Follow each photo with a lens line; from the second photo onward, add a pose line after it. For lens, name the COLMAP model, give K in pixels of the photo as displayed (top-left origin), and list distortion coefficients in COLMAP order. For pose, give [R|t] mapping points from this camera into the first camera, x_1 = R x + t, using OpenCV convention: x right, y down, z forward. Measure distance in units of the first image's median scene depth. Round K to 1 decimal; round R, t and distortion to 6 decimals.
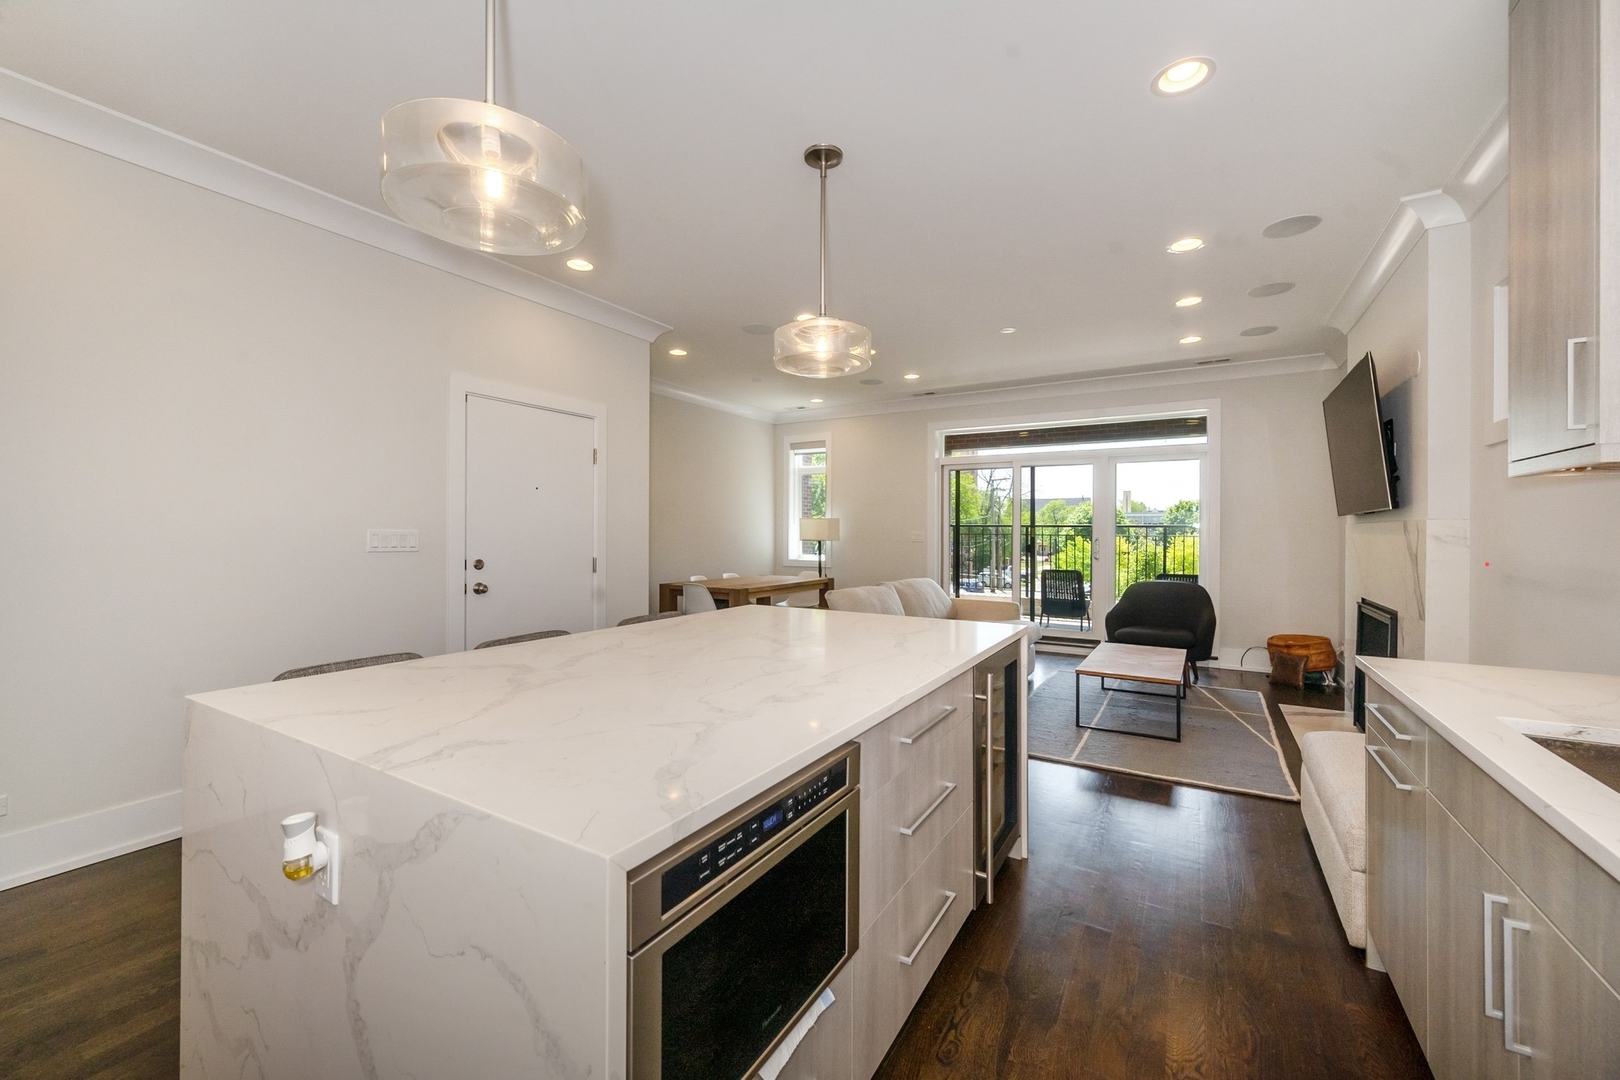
lens RADIAL K [[656.6, 0, 801.5], [0, 656.6, 532.5], [0, 0, 1]] dist [0.001122, 0.000674]
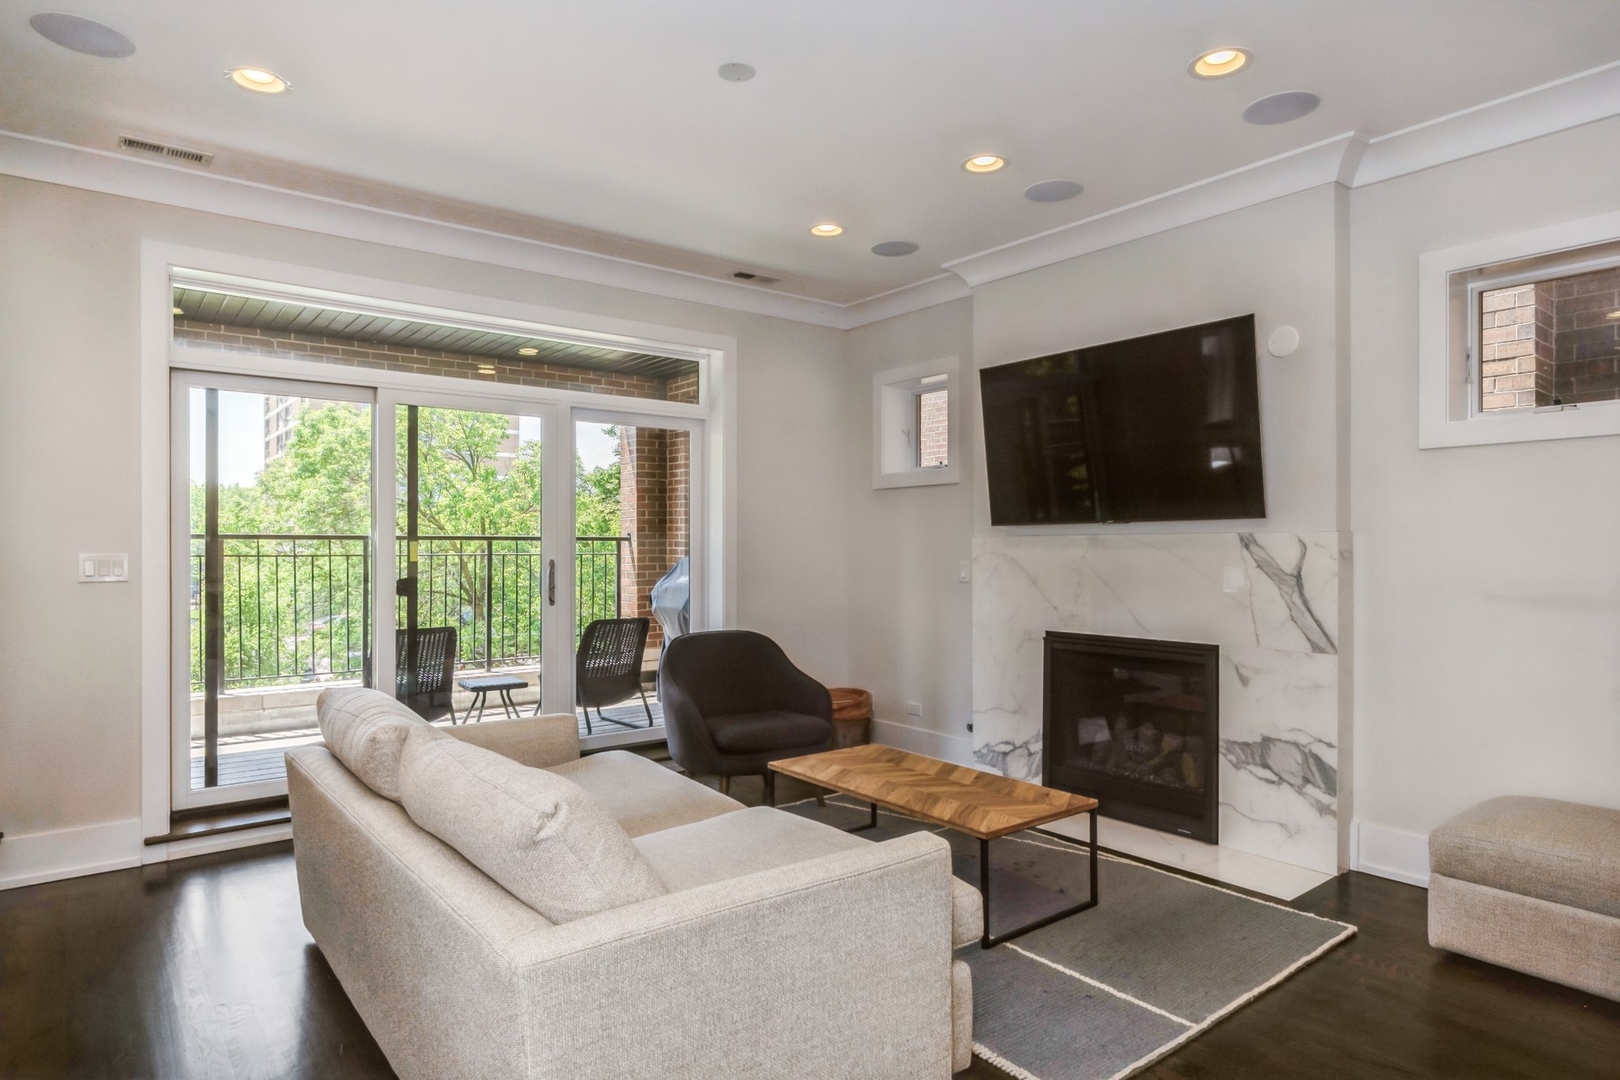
lens RADIAL K [[930.0, 0, 808.0], [0, 930.0, 545.4], [0, 0, 1]] dist [-0.006013, -0.000332]
pose [[0.351808, -0.006589, 0.936049, -0.166691], [0.007897, 0.999961, 0.004070, -0.004548], [-0.936039, 0.005960, 0.351846, 0.544297]]
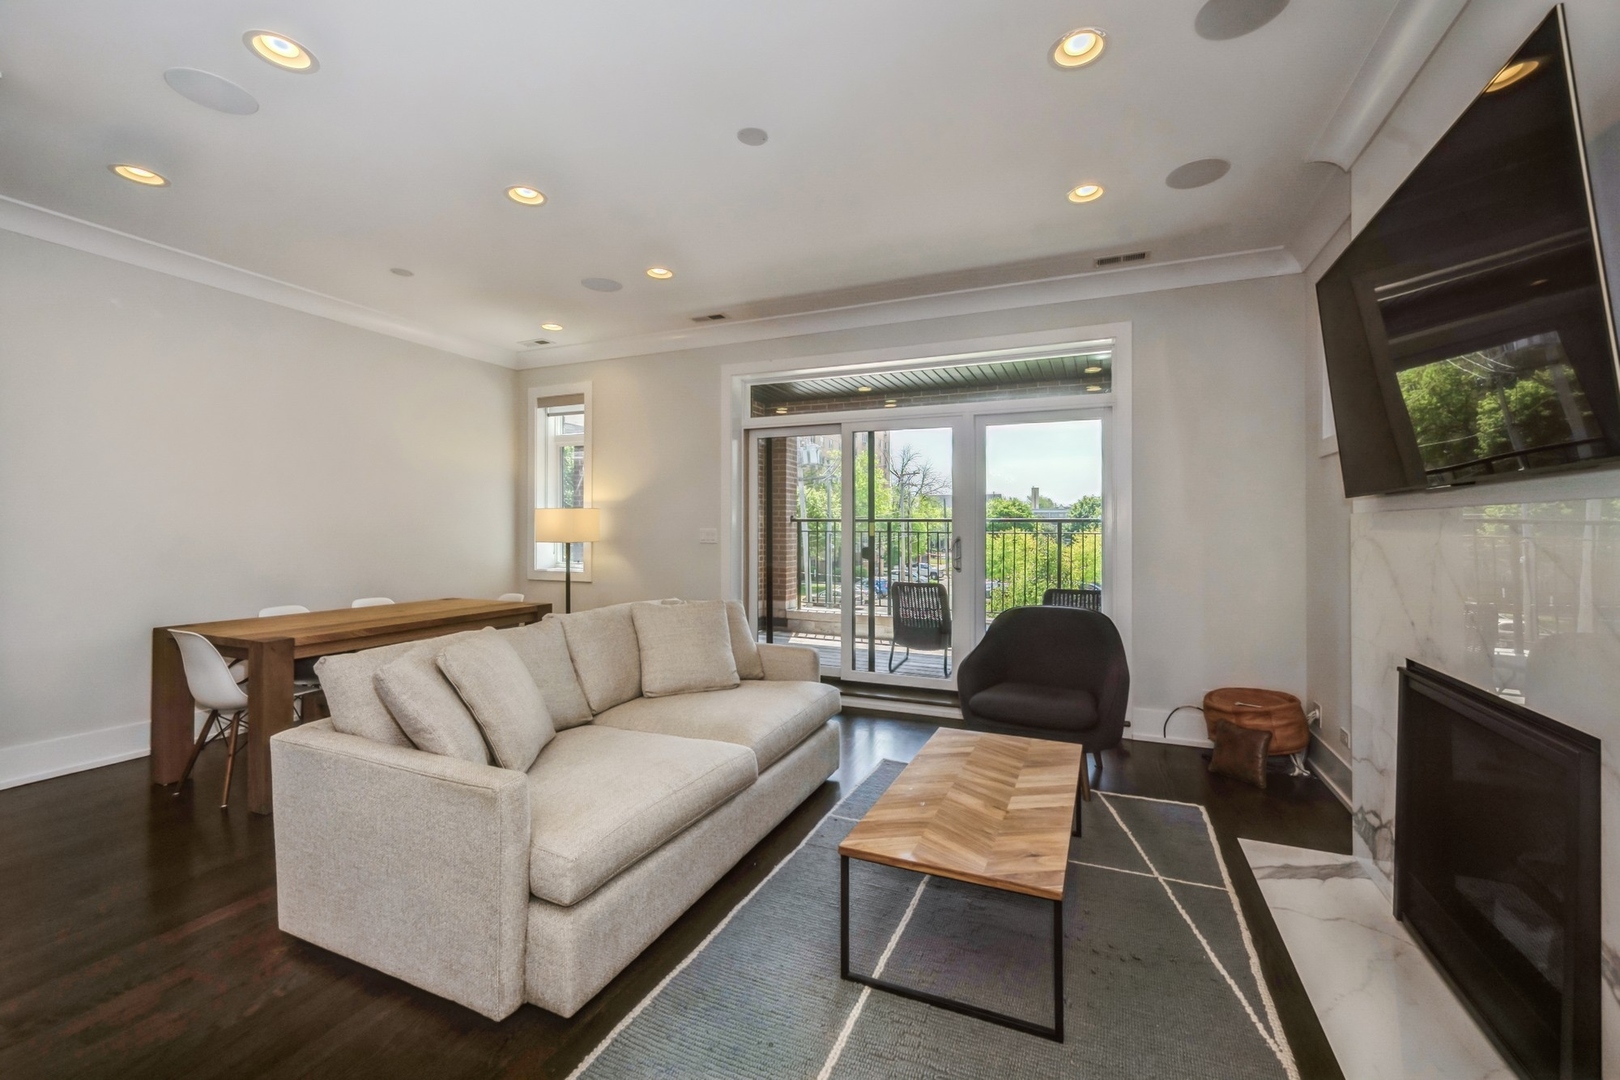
lens RADIAL K [[656.6, 0, 817.3], [0, 656.6, 523.6], [0, 0, 1]] dist [0.001122, 0.000674]
pose [[0.990789, -0.001840, 0.135401, 0.213228], [0.002976, 0.999962, -0.008188, -0.000137], [-0.135381, 0.008515, 0.990757, 0.352519]]
